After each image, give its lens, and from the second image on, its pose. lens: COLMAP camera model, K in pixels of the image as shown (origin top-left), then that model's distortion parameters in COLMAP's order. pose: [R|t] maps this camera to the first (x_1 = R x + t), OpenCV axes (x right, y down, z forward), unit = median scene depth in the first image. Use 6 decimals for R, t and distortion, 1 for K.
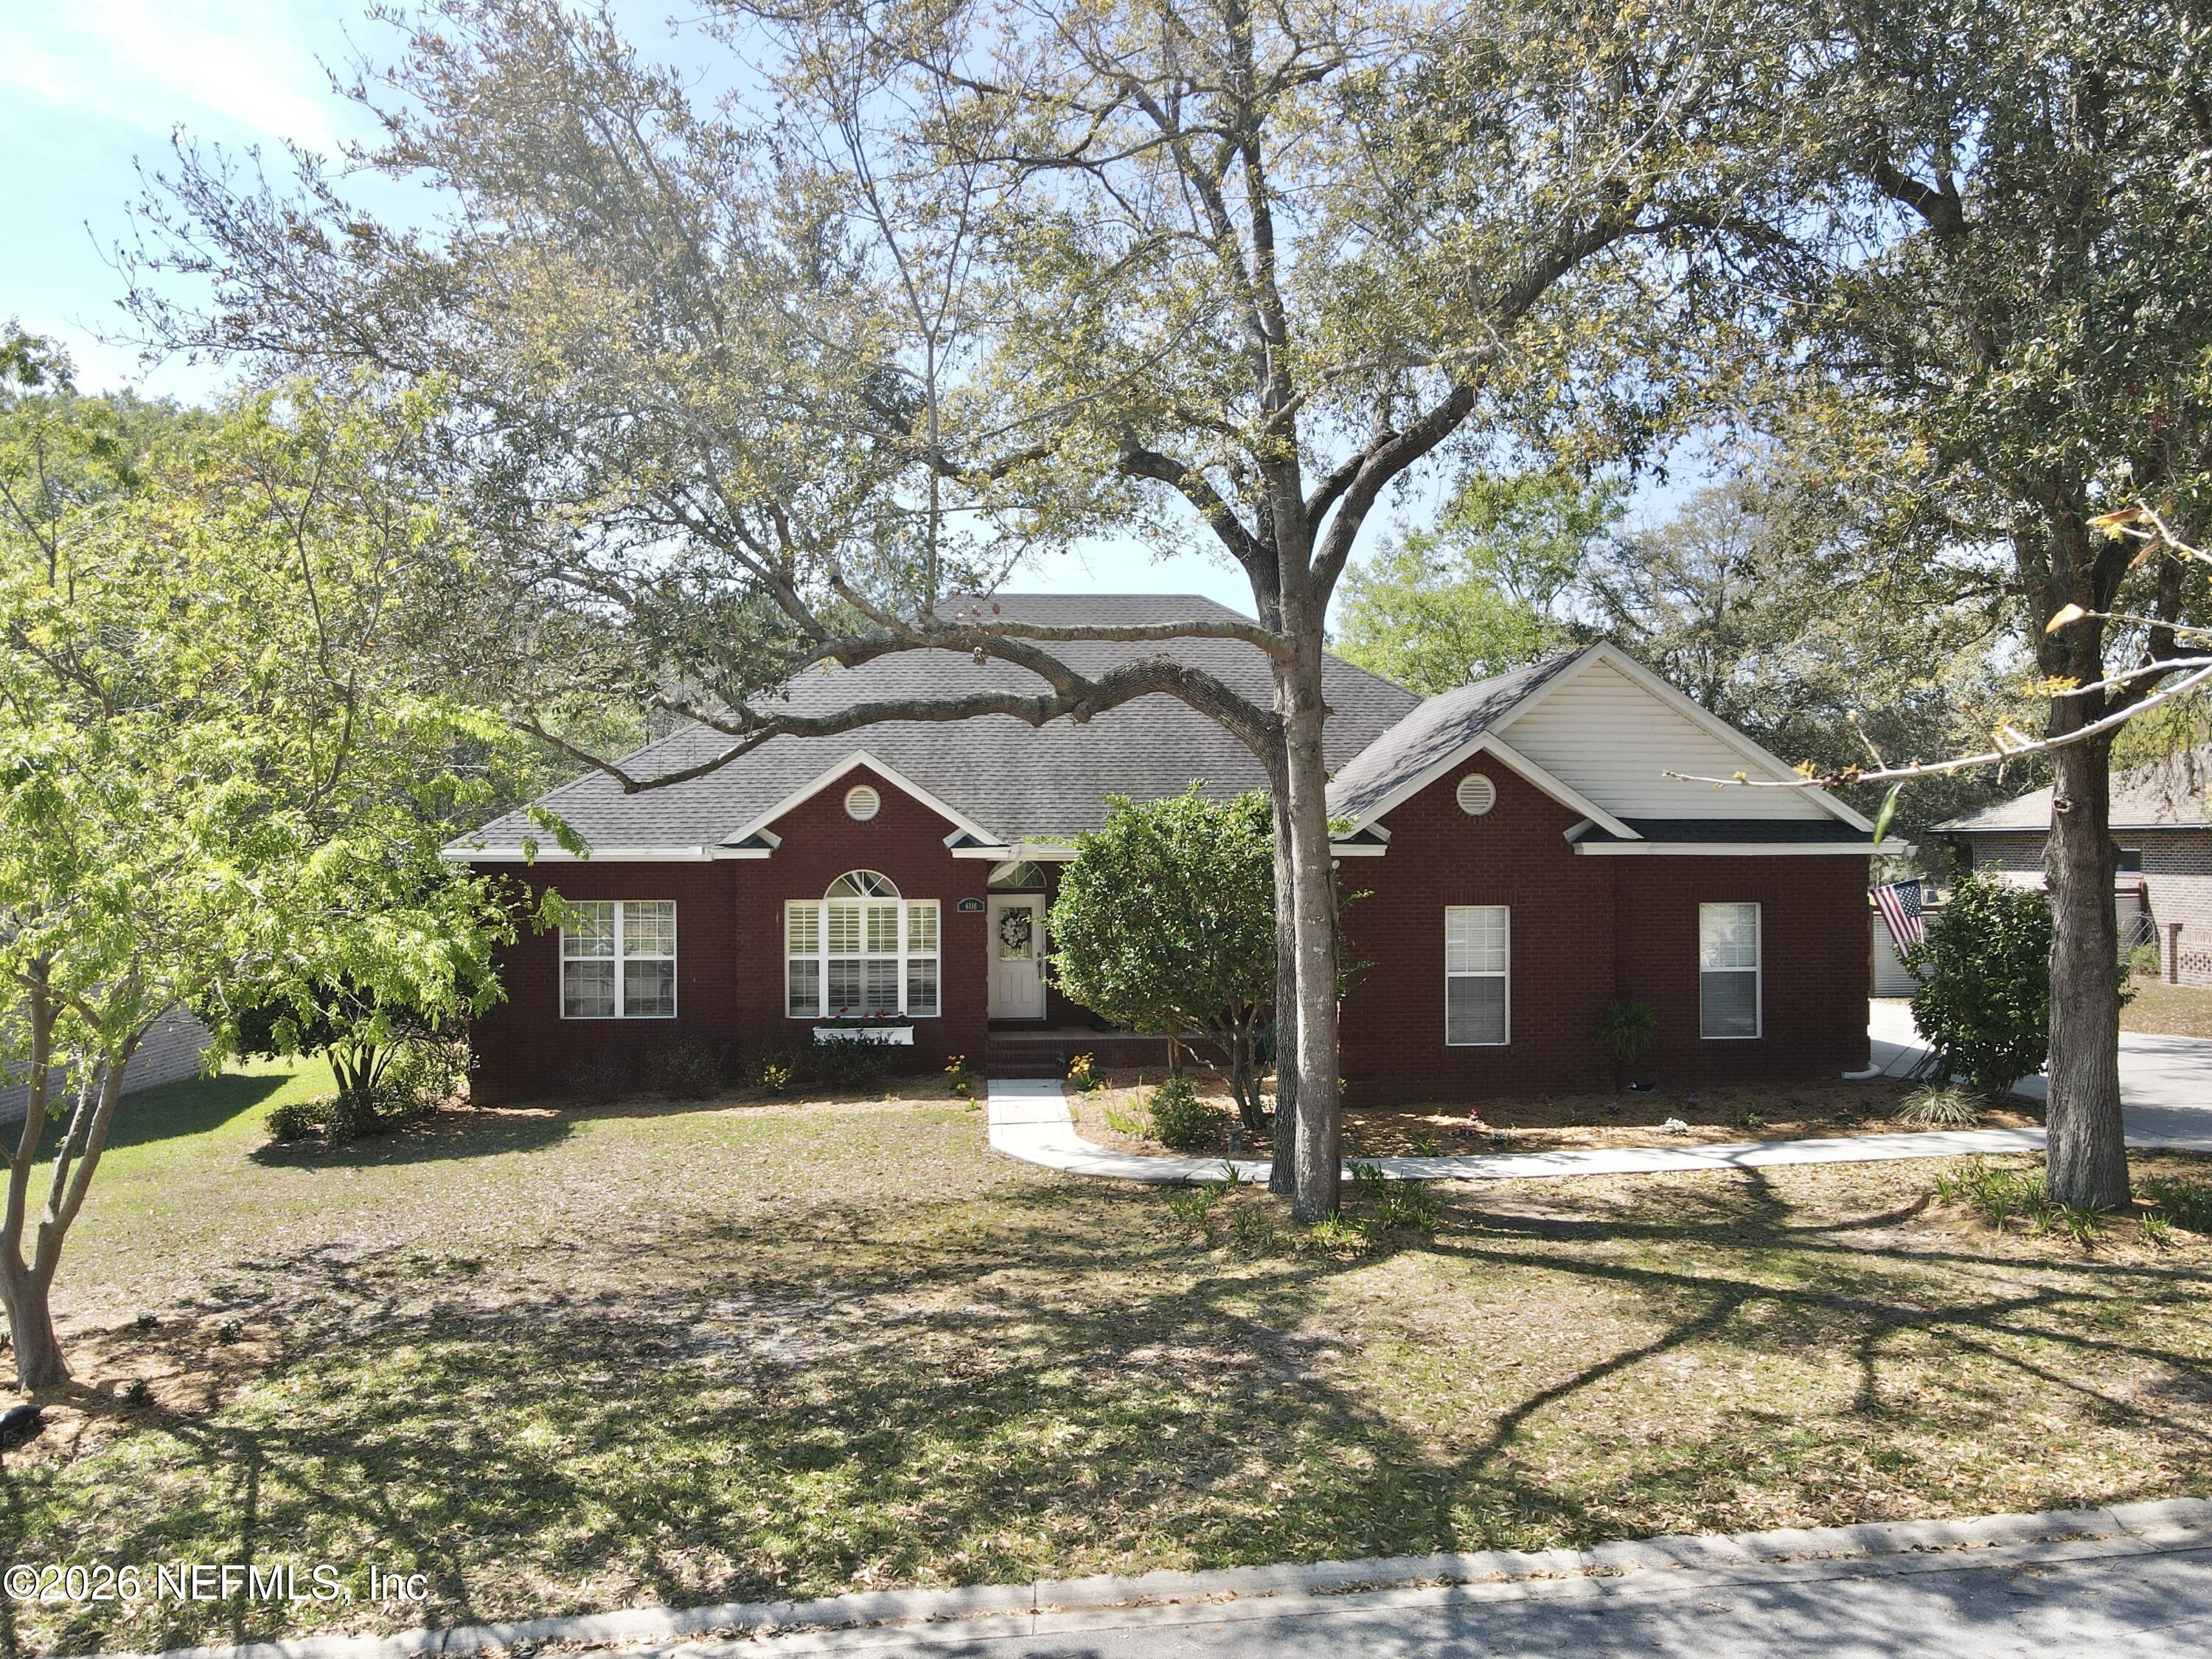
lens RADIAL K [[1615.5, 0, 1106.4], [0, 1615.5, 835.3], [0, 0, 1]] dist [0.002293, 0.024893]
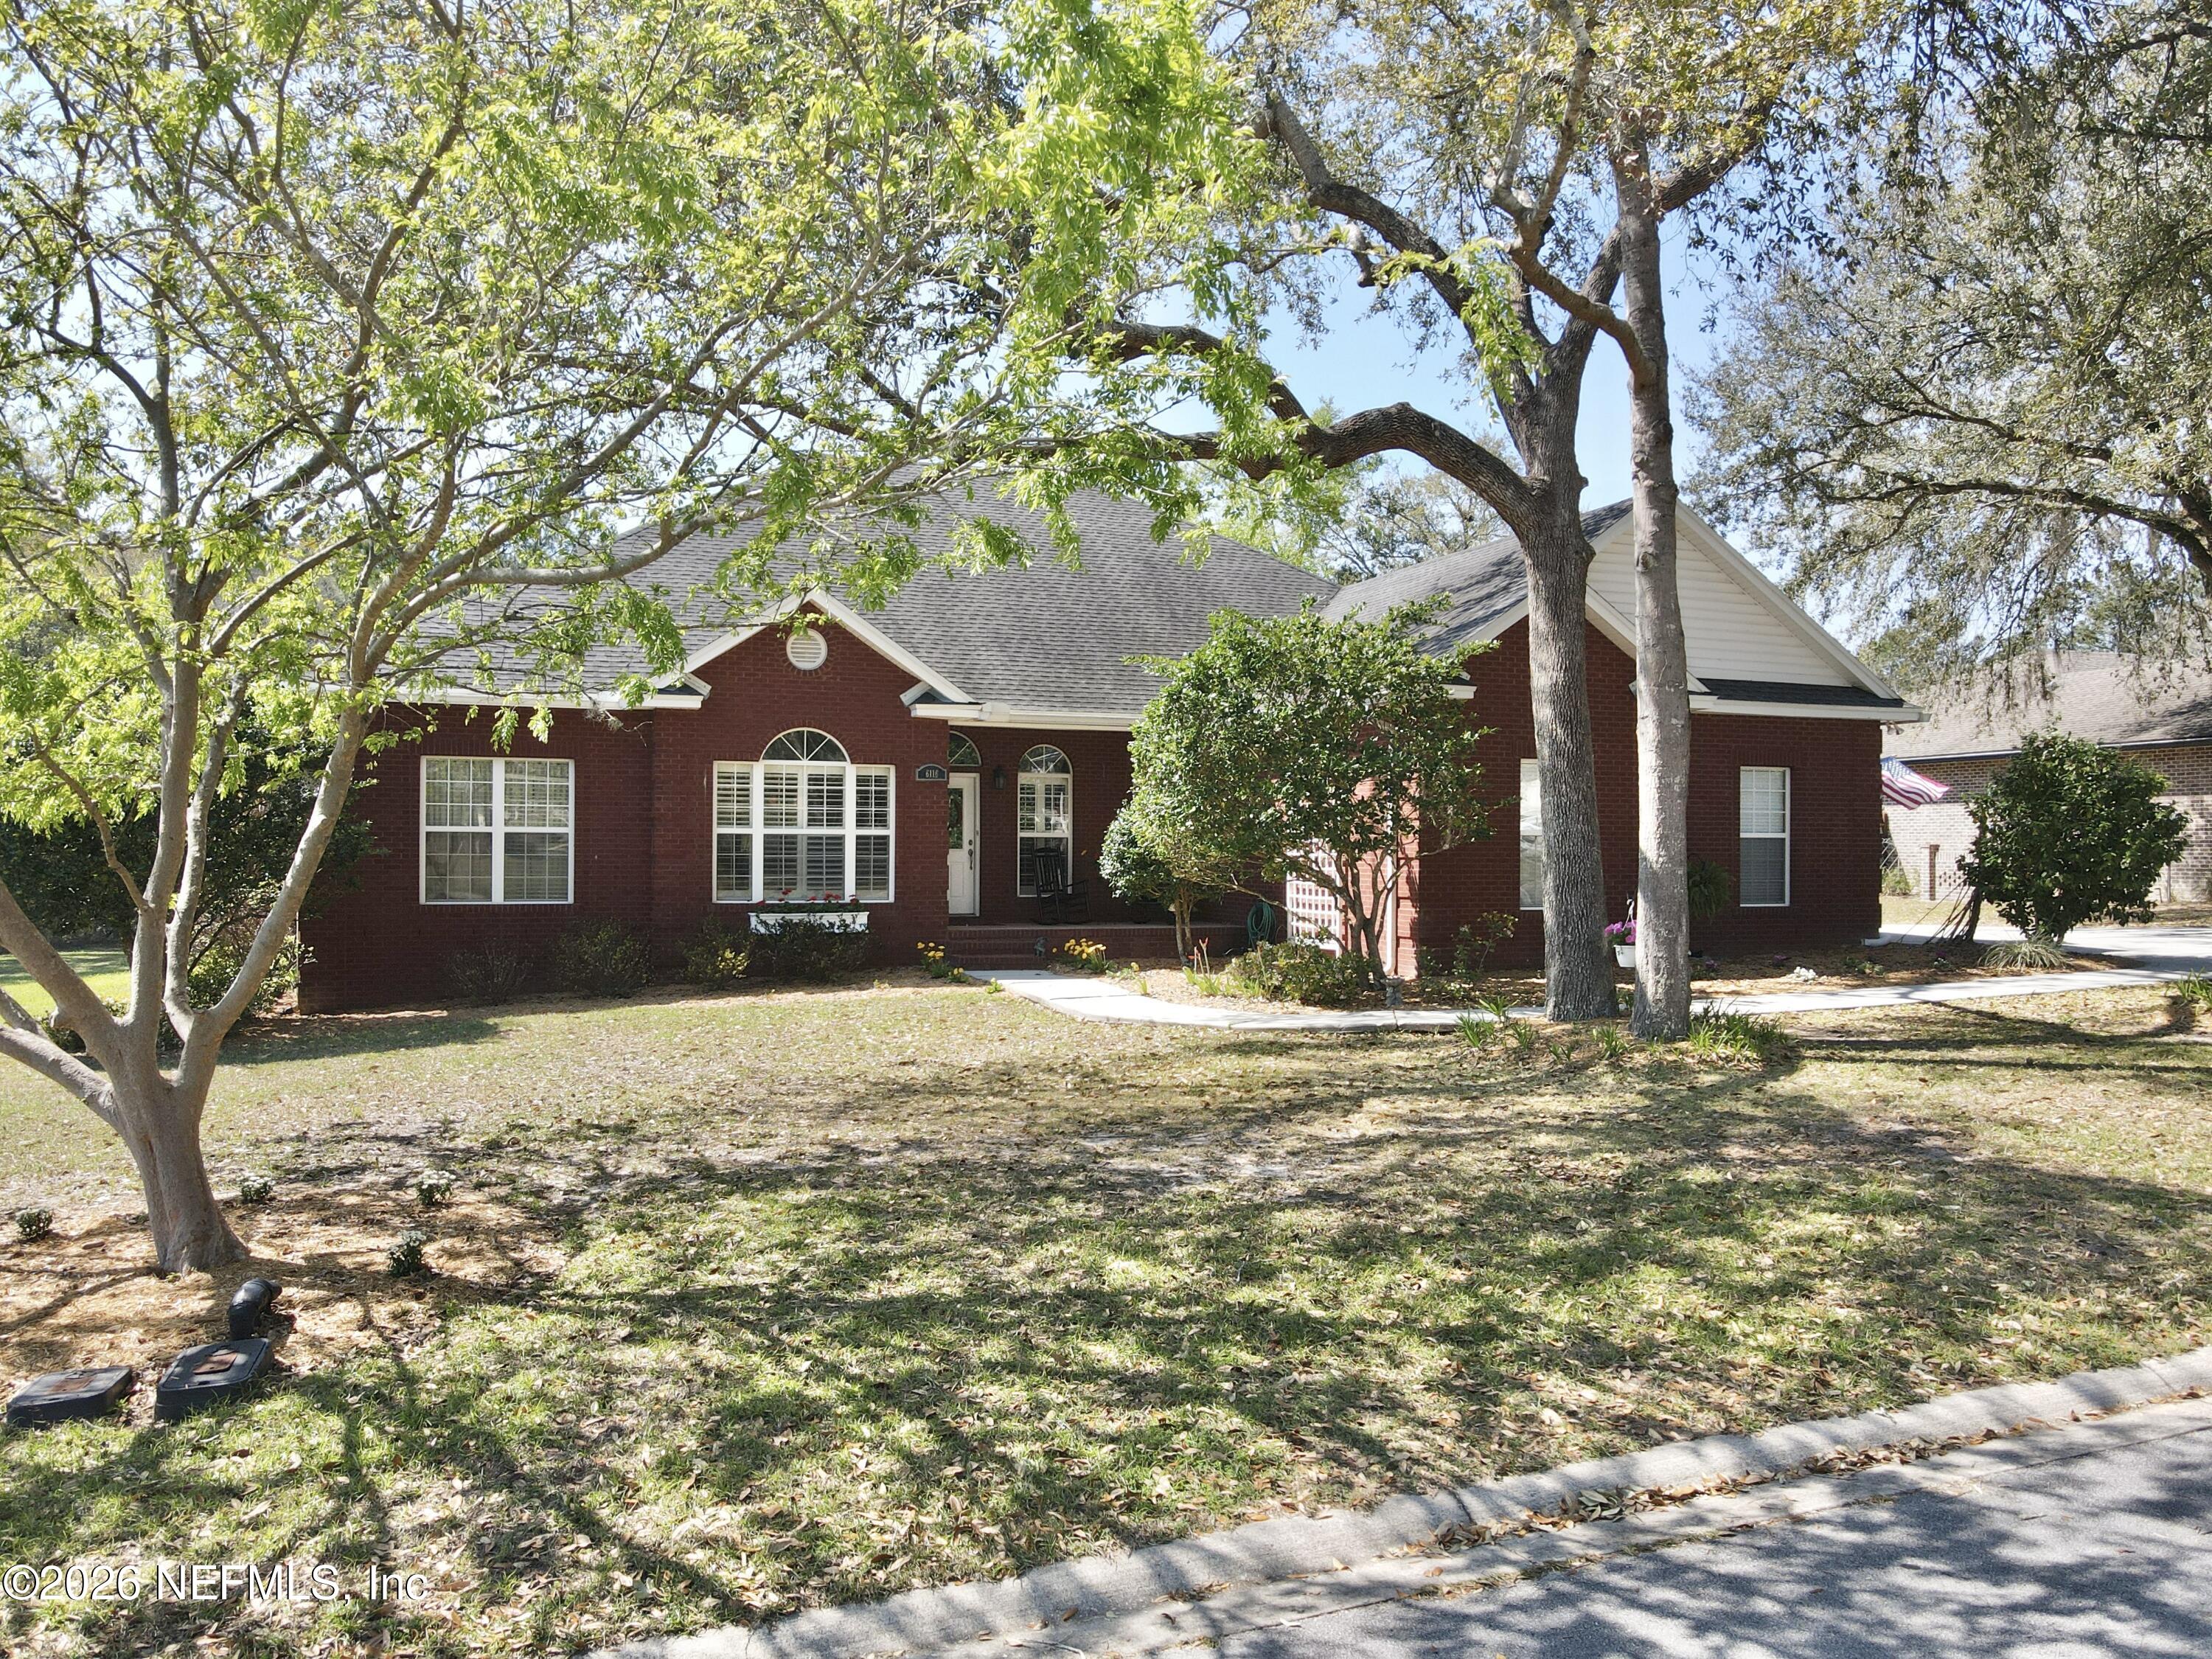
lens RADIAL K [[1615.5, 0, 1106.4], [0, 1615.5, 825.7], [0, 0, 1]] dist [0.002293, 0.024893]
pose [[0.966753, 0.011308, 0.255463, -0.214778], [-0.010230, 0.999932, -0.005547, 0.075800], [-0.255509, 0.002749, 0.966803, 0.140734]]
